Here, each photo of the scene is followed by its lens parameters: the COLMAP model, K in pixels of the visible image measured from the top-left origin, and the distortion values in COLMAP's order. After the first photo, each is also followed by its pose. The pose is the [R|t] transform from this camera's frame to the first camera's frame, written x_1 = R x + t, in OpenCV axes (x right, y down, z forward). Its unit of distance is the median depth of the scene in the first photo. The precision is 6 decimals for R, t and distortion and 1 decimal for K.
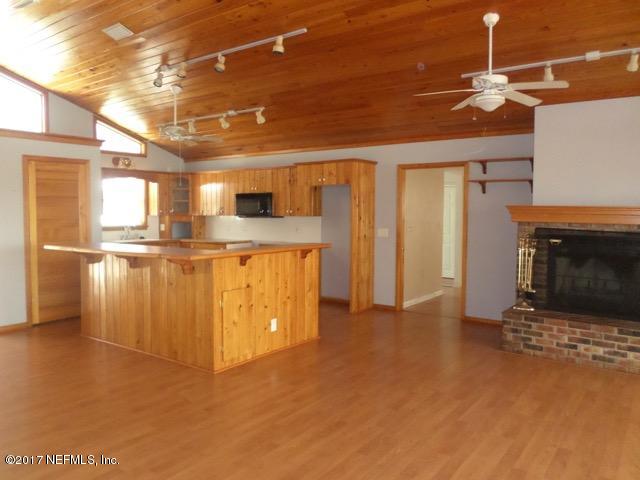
lens RADIAL K [[476.8, 0, 318.1], [0, 476.8, 245.6], [0, 0, 1]] dist [-0.030473, 0.001574]
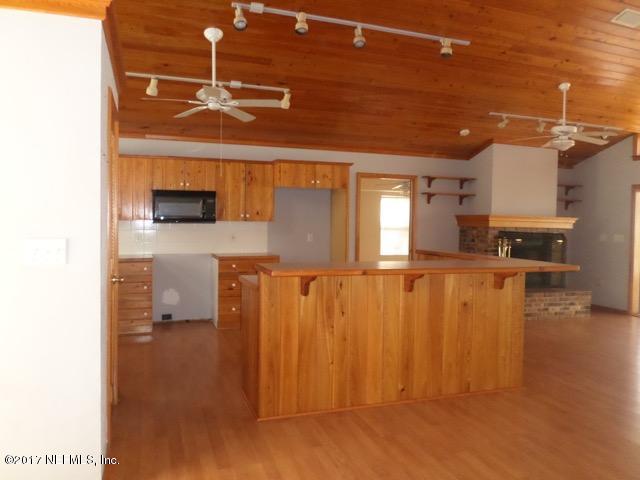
lens RADIAL K [[476.8, 0, 317.6], [0, 476.8, 233.9], [0, 0, 1]] dist [-0.030473, 0.001574]
pose [[0.579751, -0.015923, 0.814638, -0.777768], [0.046169, 0.998845, -0.013334, -0.027683], [-0.813485, 0.045341, 0.579816, 0.498759]]
